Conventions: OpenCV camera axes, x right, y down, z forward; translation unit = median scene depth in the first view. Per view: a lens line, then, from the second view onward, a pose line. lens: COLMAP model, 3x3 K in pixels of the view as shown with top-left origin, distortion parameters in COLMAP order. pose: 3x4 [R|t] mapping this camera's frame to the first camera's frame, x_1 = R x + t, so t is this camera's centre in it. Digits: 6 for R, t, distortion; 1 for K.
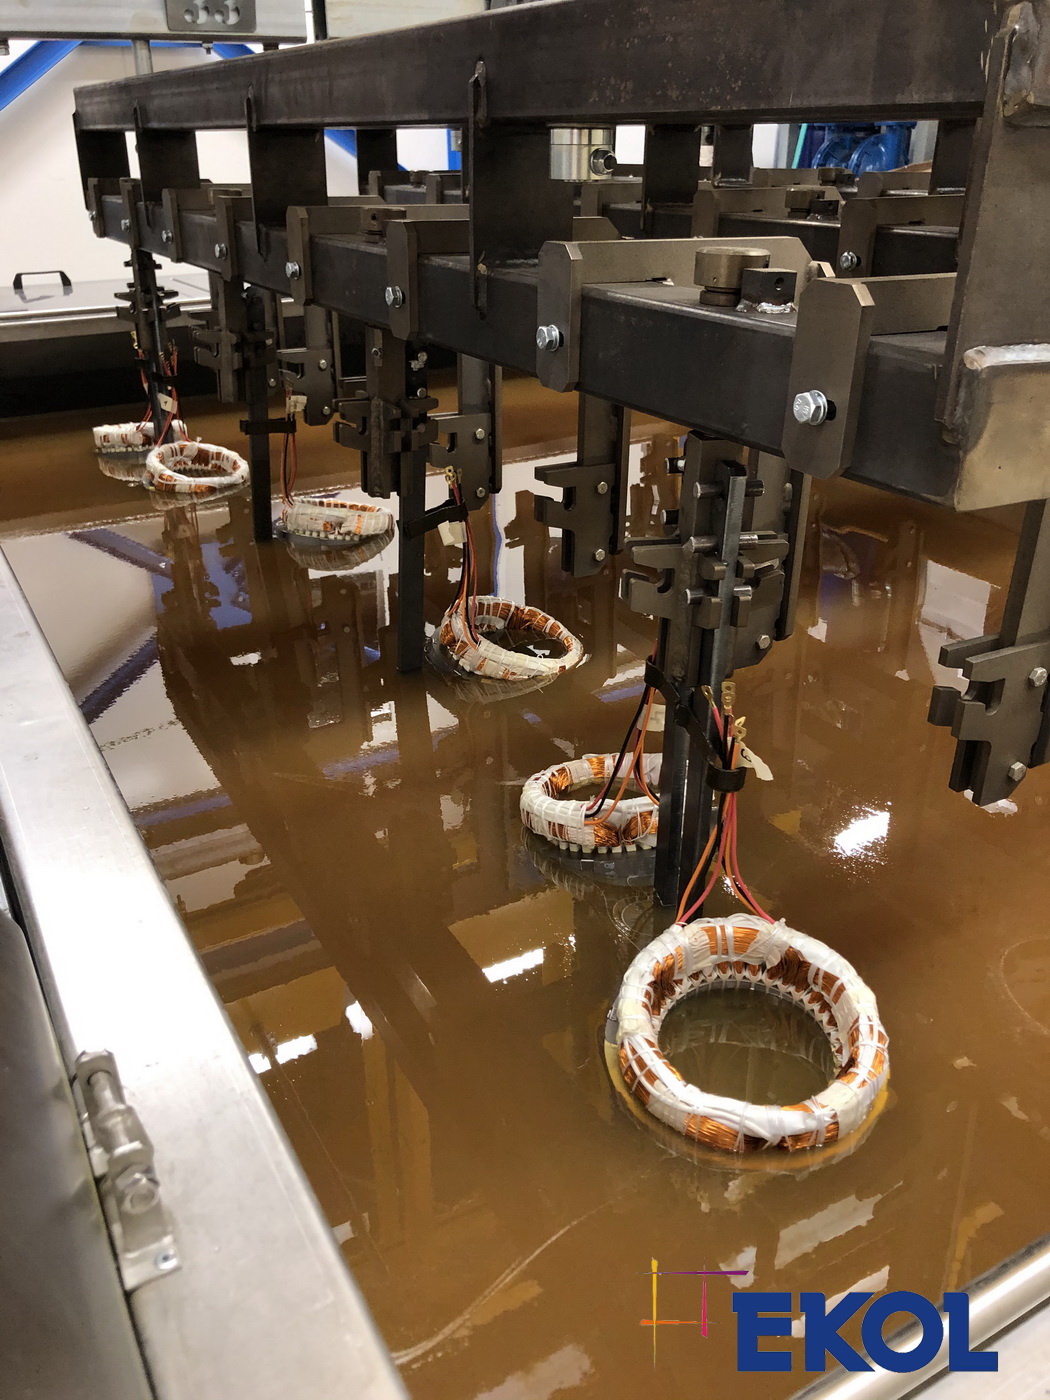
lens RADIAL K [[1149.6, 0, 525.0], [0, 1149.6, 700.0], [0, 0, 1]] dist [0.245615, -0.263321]
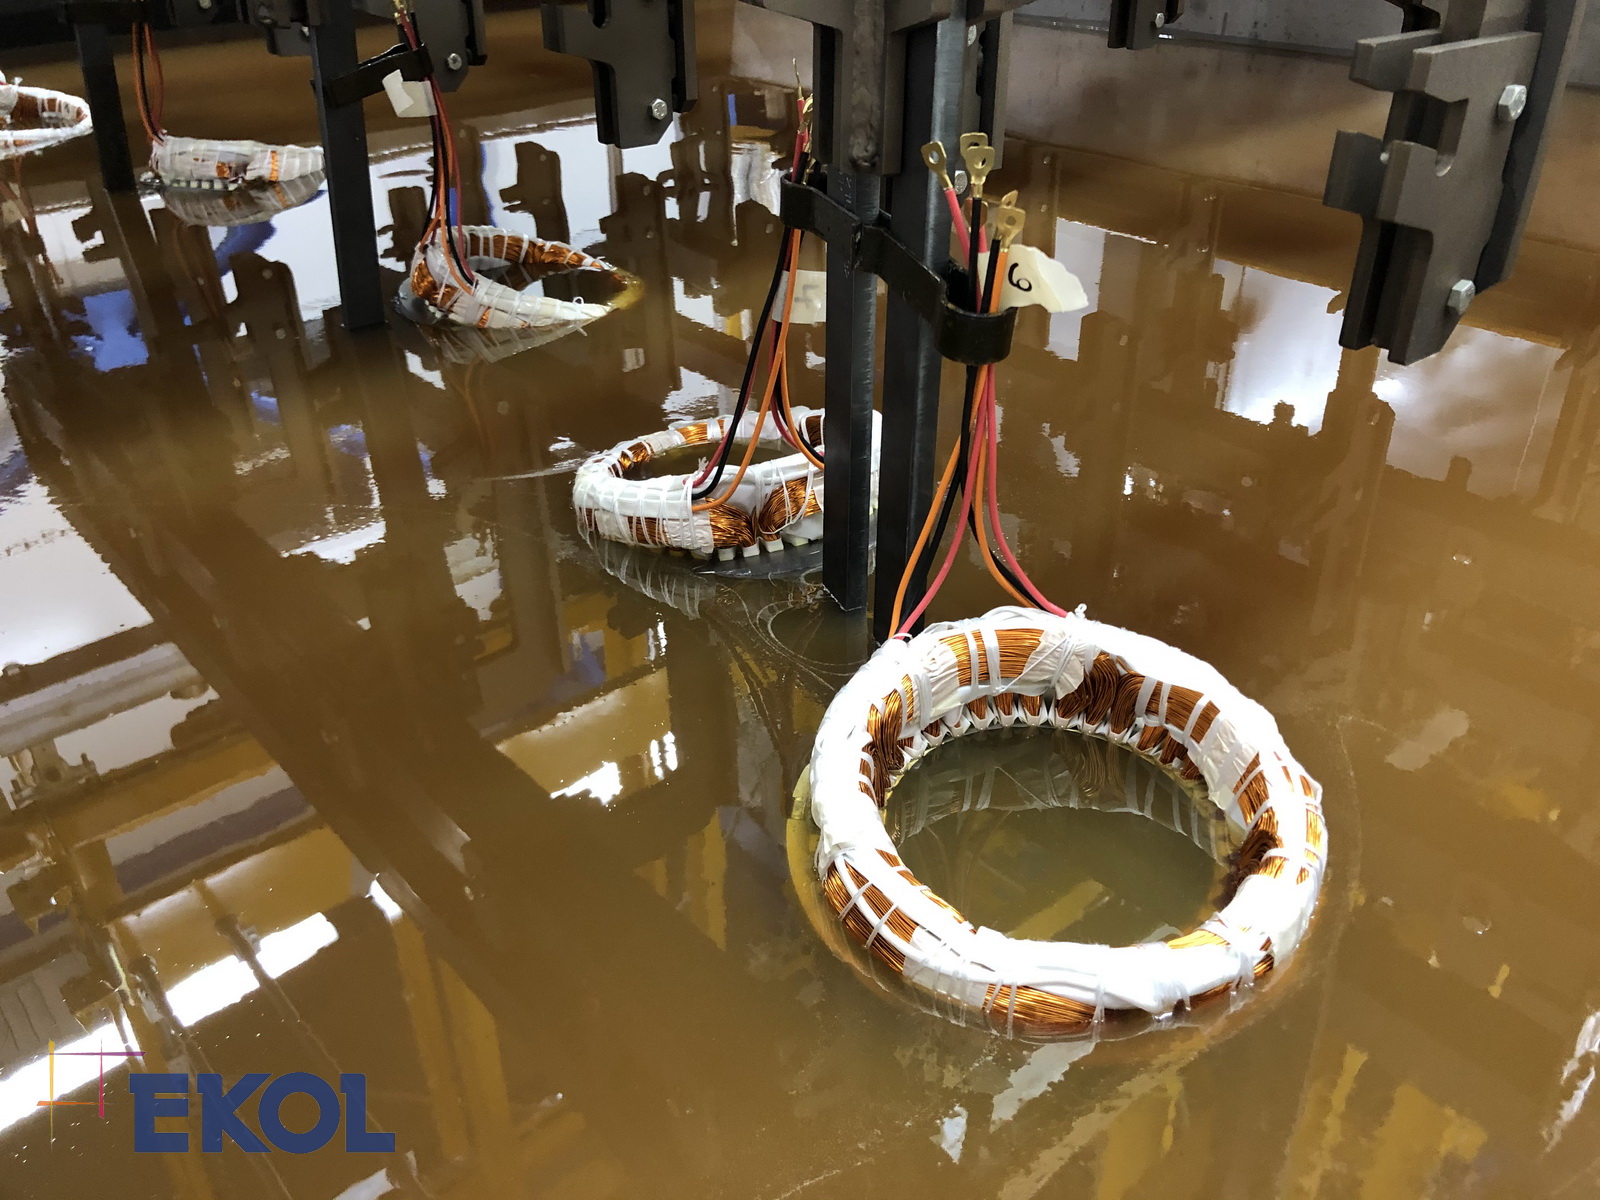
lens RADIAL K [[1313.9, 0, 799.2], [0, 1313.9, 615.9], [0, 0, 1]] dist [0.245615, -0.263321]
pose [[0.980960, -0.102812, 0.164764, -0.011473], [0.086195, 0.990727, 0.105027, 0.112998], [-0.174034, -0.088826, 0.980725, 0.408804]]
